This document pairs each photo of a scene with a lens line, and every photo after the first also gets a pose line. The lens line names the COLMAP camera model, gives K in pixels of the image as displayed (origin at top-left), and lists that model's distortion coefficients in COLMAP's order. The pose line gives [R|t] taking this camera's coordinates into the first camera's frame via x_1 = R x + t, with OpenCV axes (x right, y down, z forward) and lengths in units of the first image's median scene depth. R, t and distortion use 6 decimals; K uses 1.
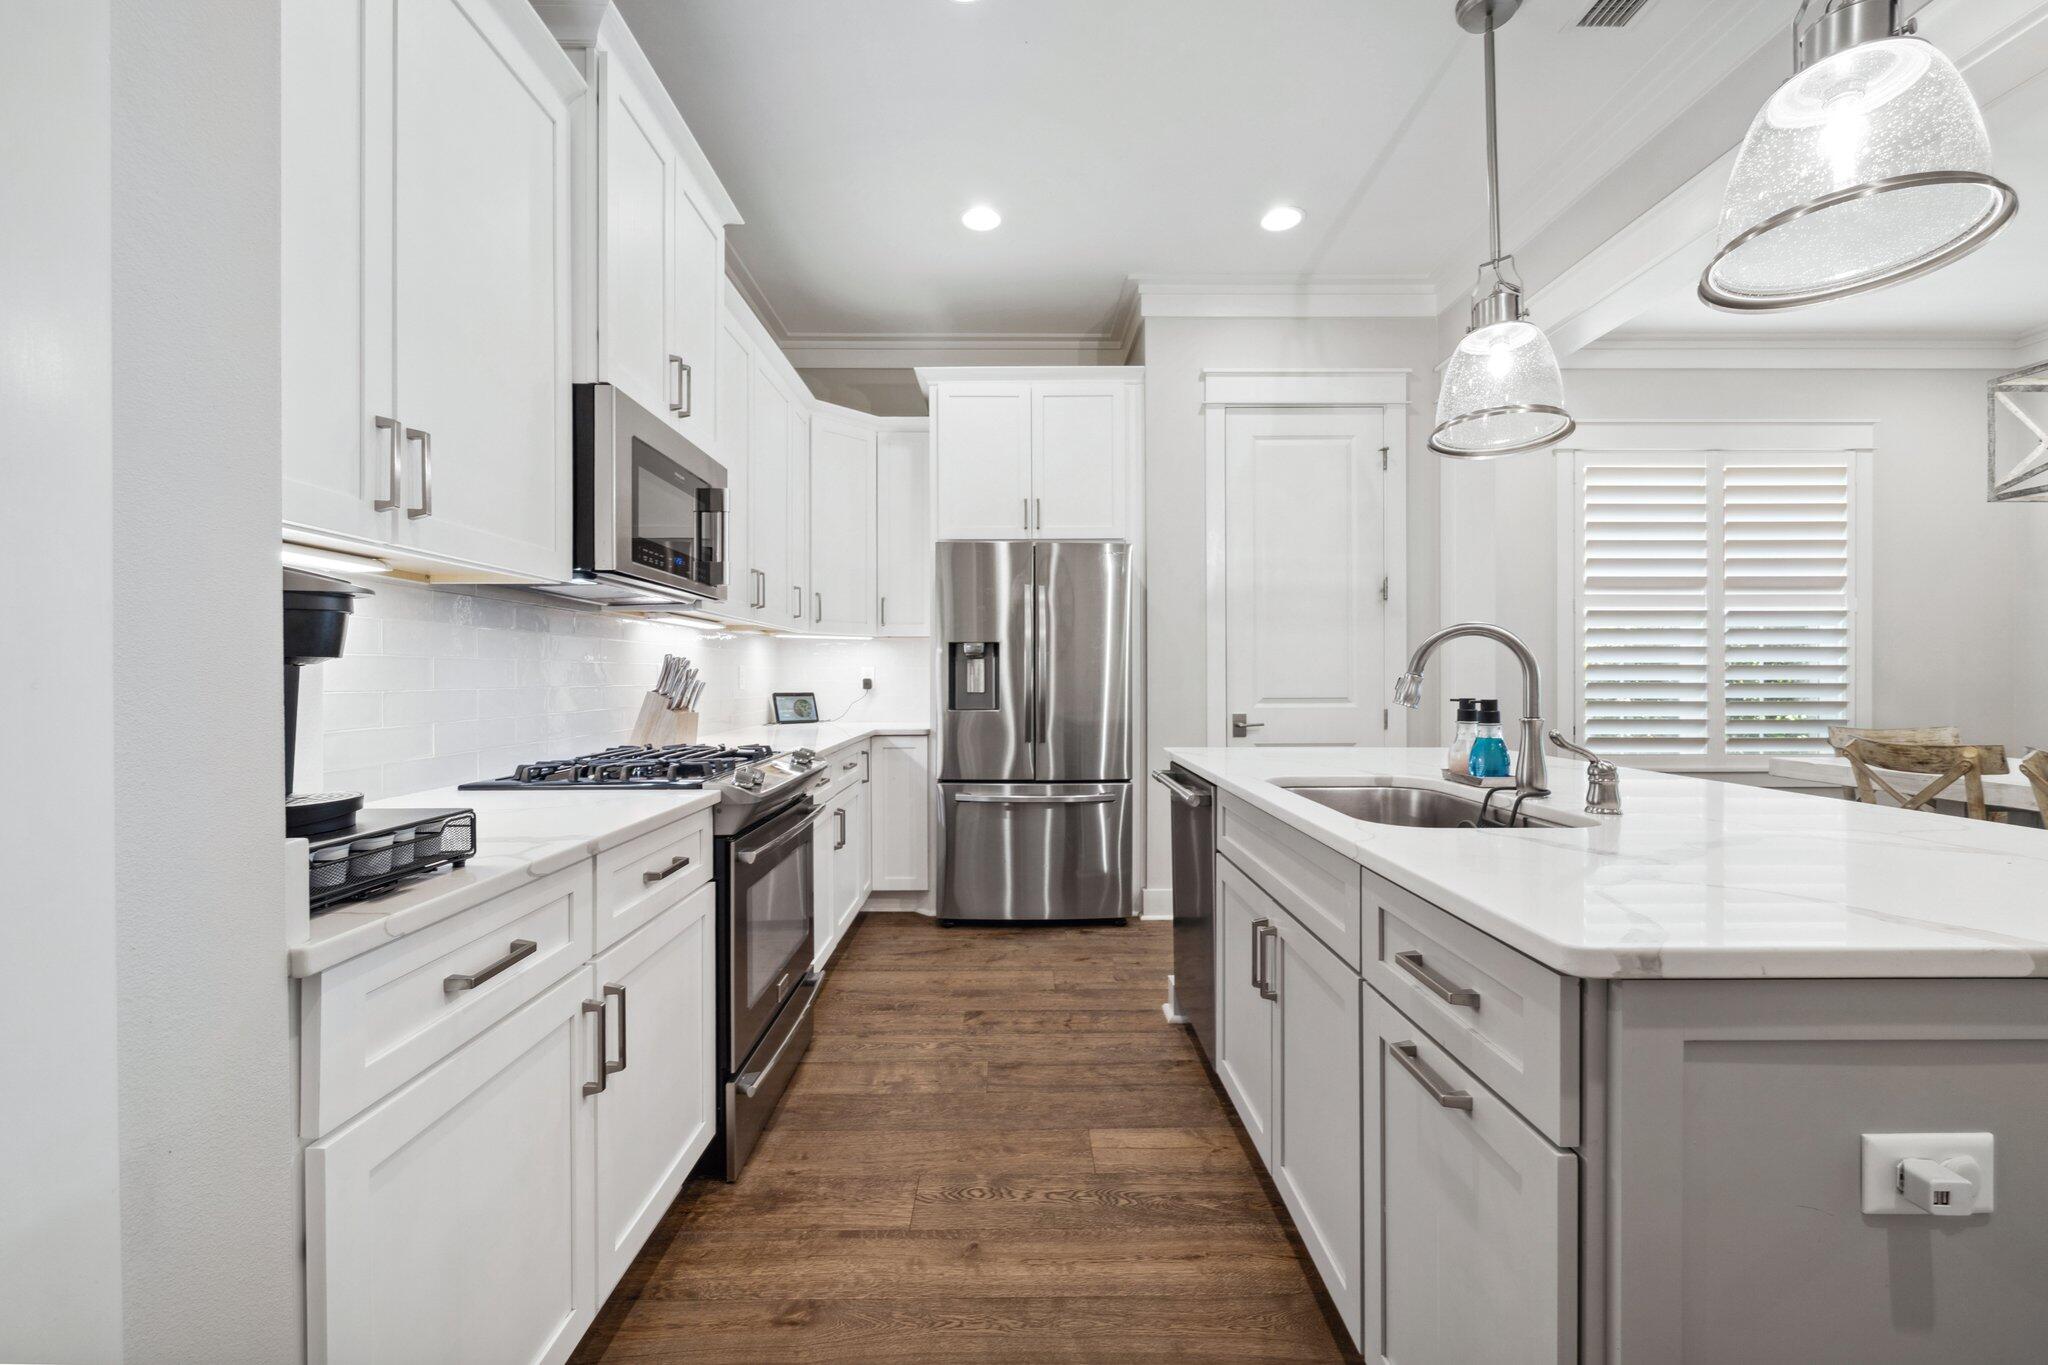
lens RADIAL K [[823.8, 0, 1018.3], [0, 823.8, 676.7], [0, 0, 1]] dist [-0.000510, 0.000141]
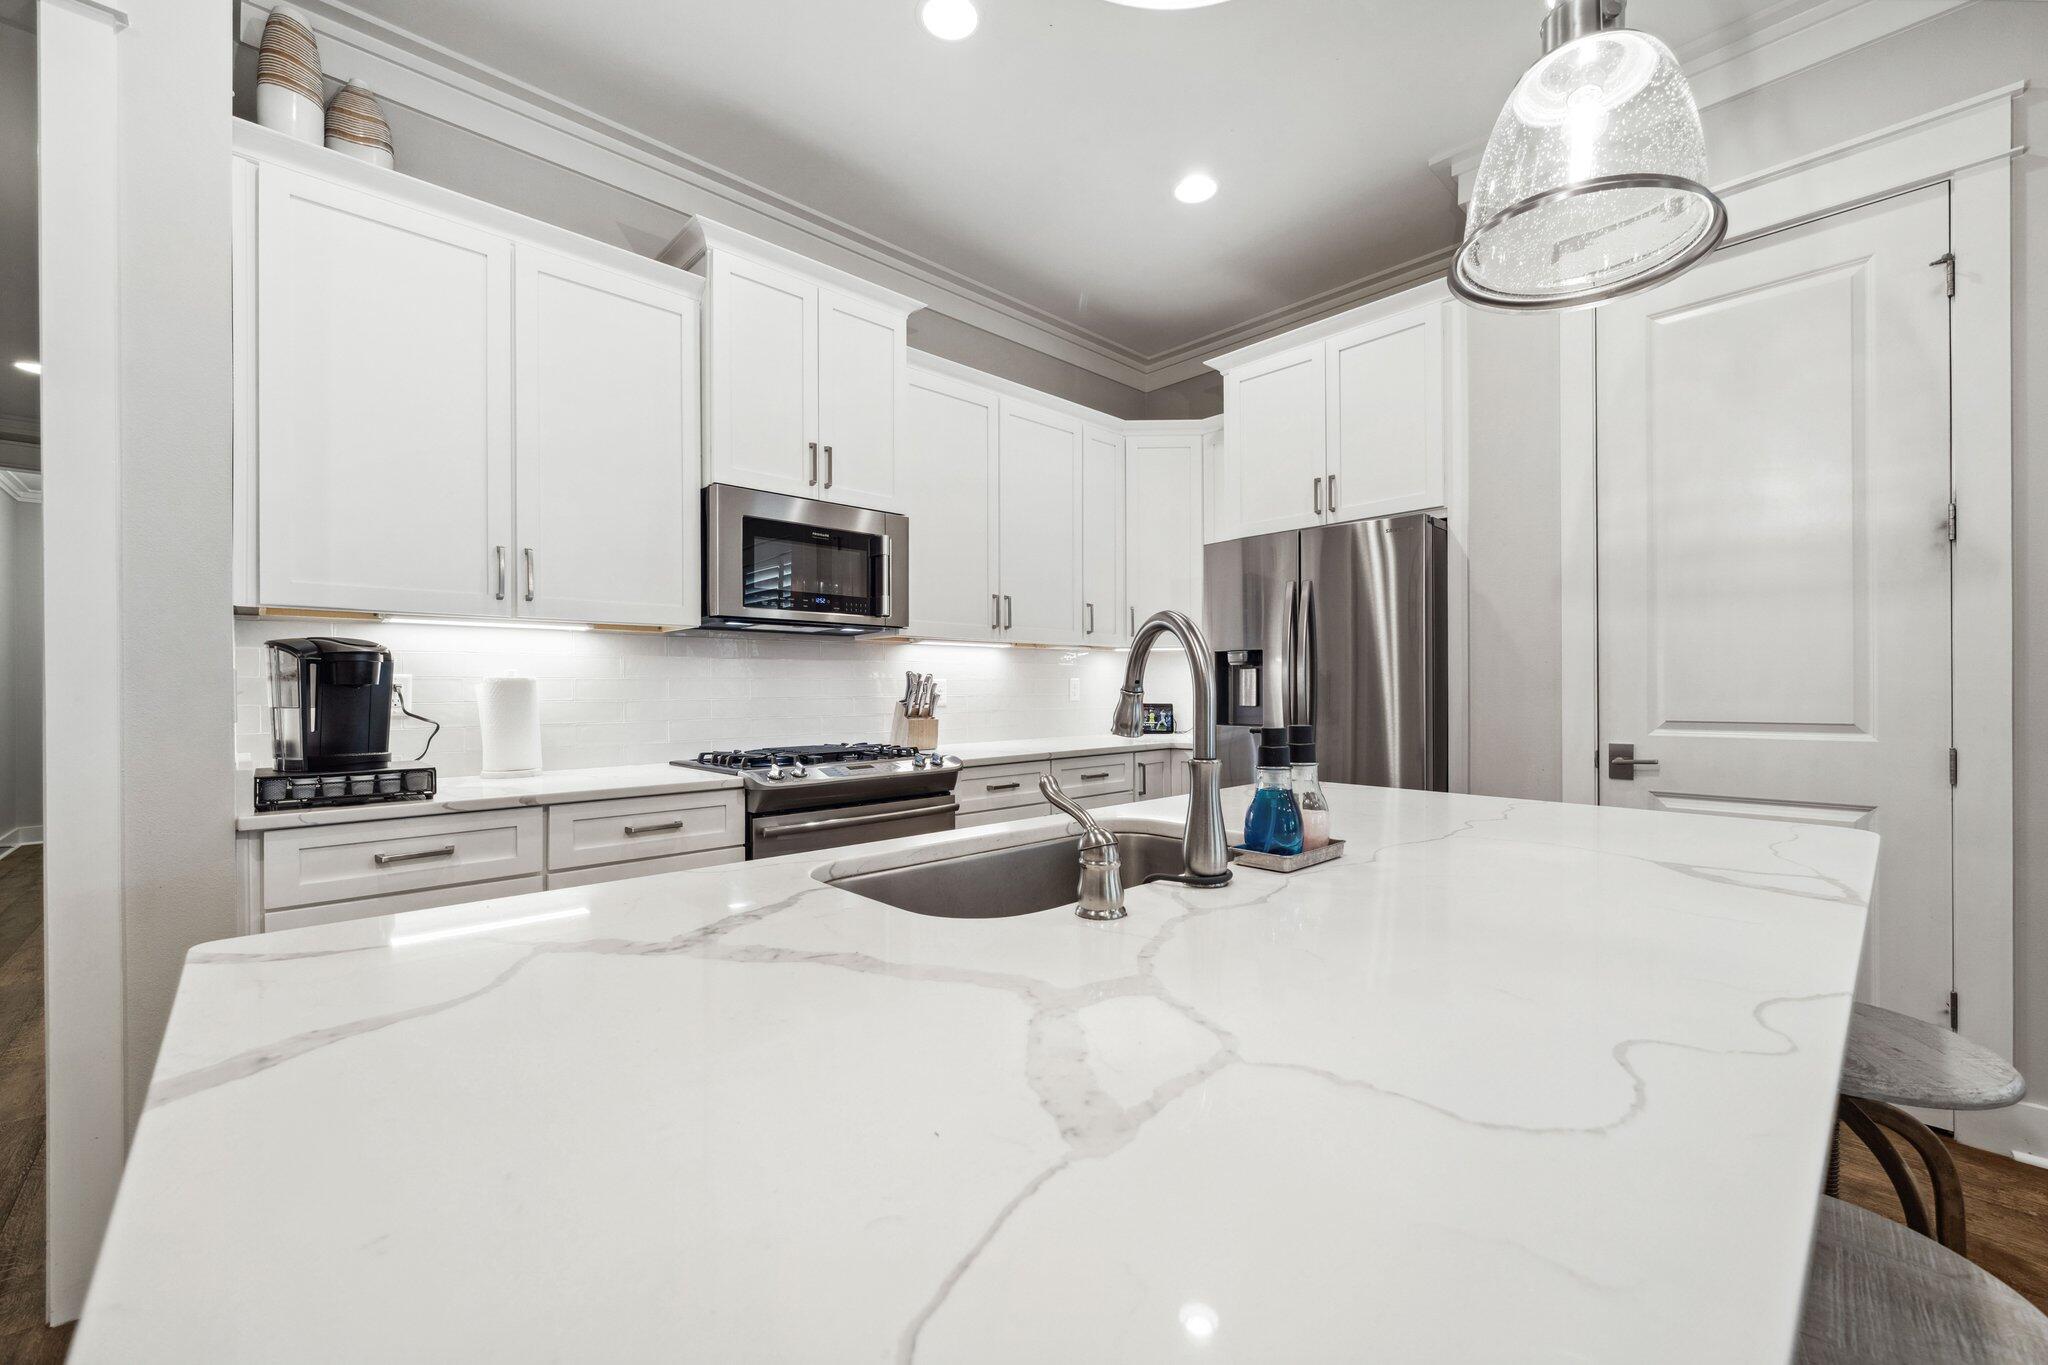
lens RADIAL K [[821.0, 0, 1031.1], [0, 821.0, 687.9], [0, 0, 1]] dist [0.002133, 0.000190]
pose [[0.686138, -0.001142, -0.727470, 0.424218], [0.004497, 0.999986, 0.002672, -0.003860], [0.727457, -0.005105, 0.686134, 0.203772]]
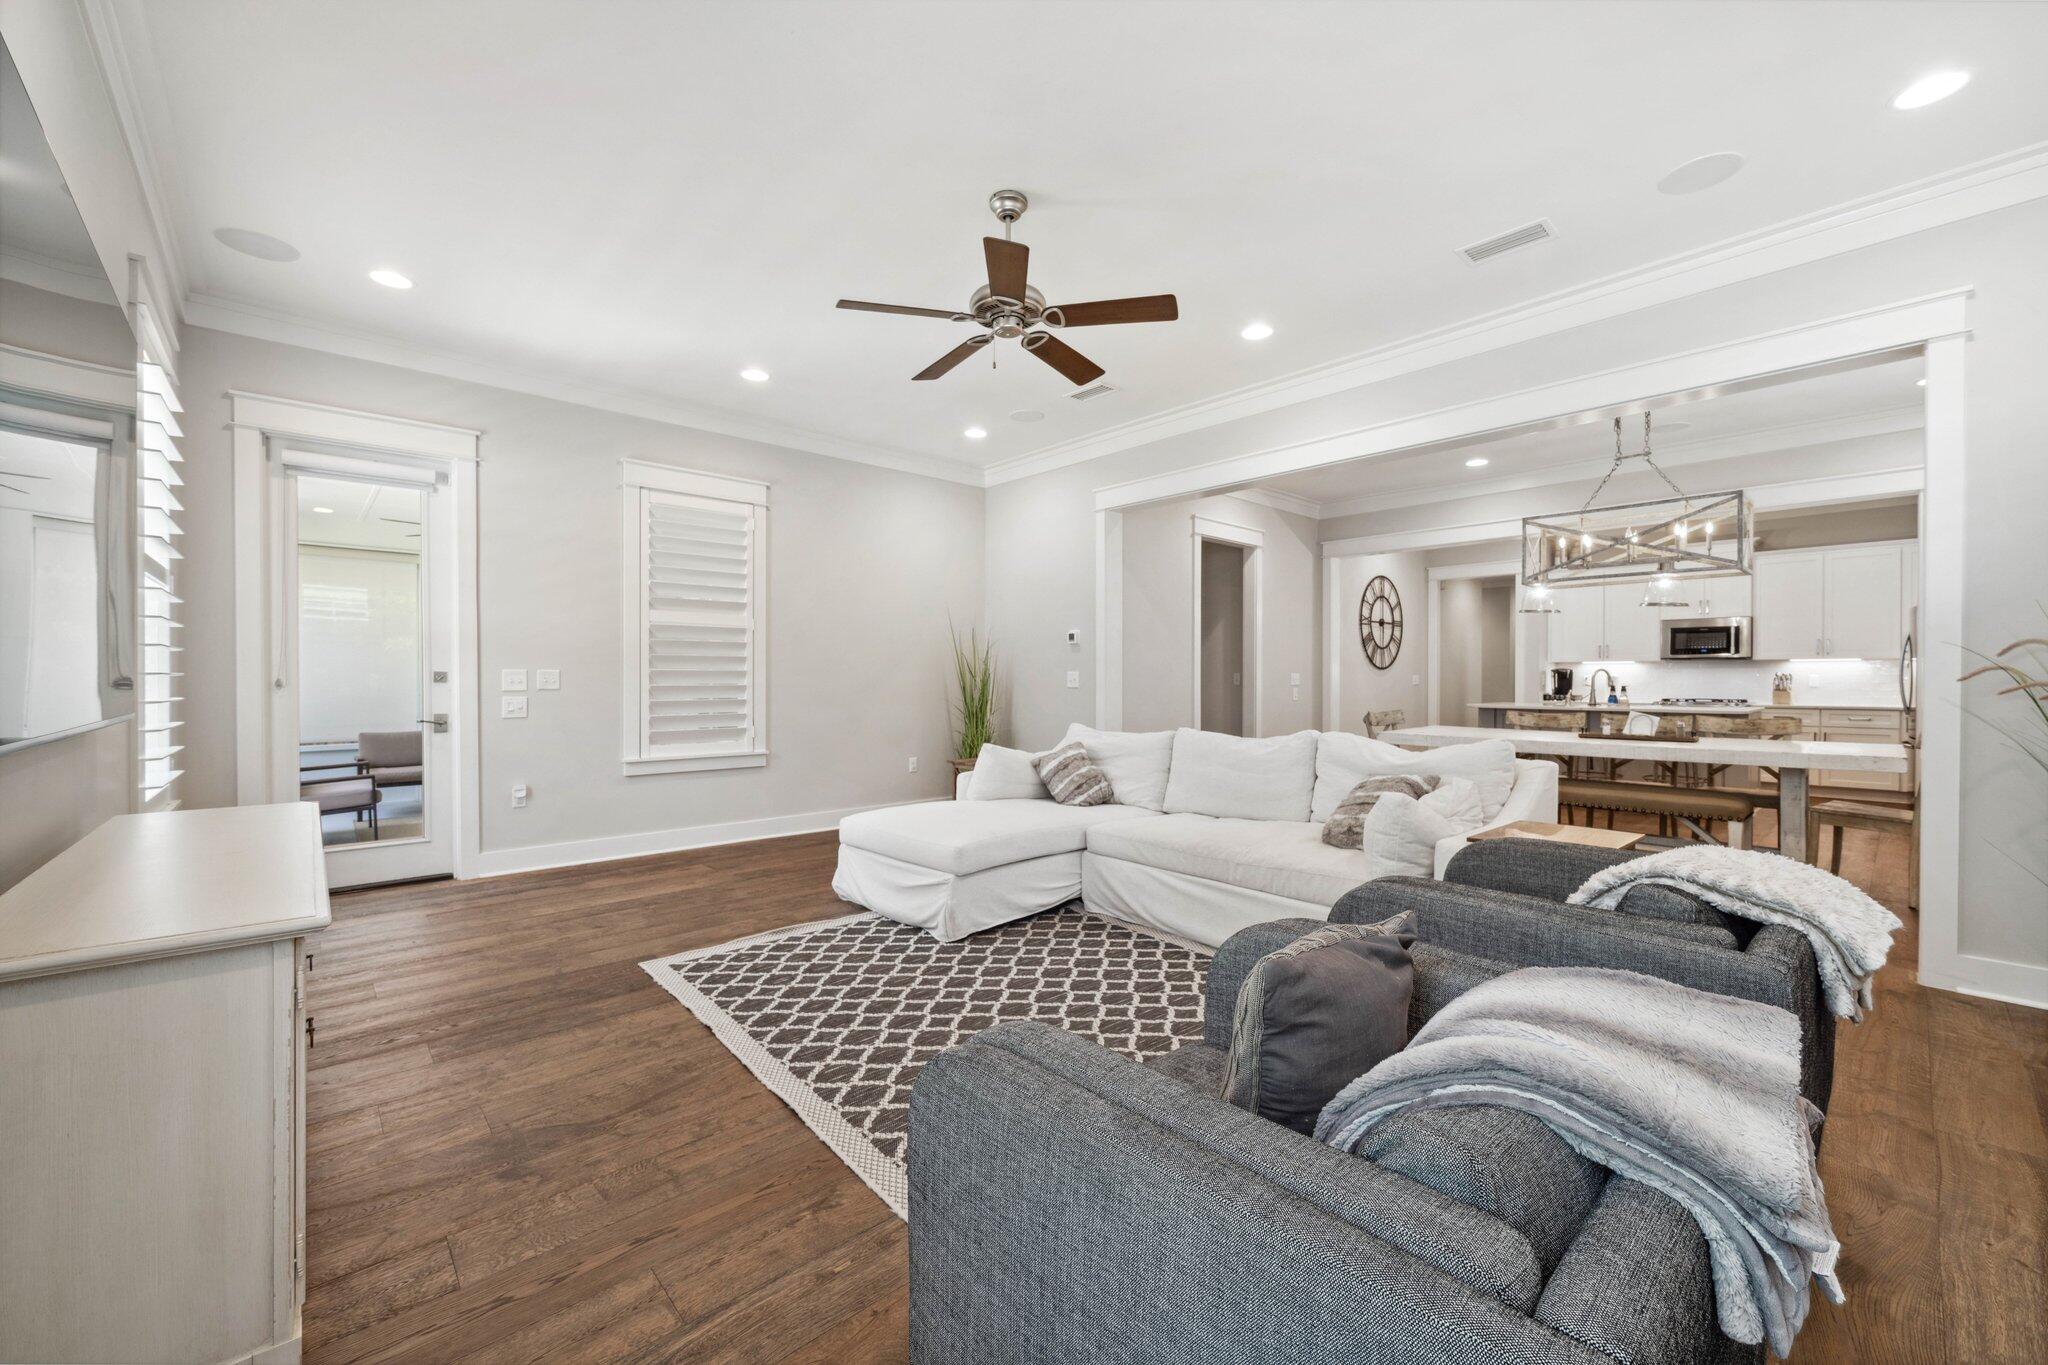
lens RADIAL K [[823.8, 0, 1018.3], [0, 823.8, 676.7], [0, 0, 1]] dist [-0.000510, 0.000141]
pose [[-0.753078, 0.000333, -0.657931, 2.507384], [0.003591, 0.999987, -0.003604, -0.008986], [0.657922, -0.005076, -0.753069, 0.989409]]
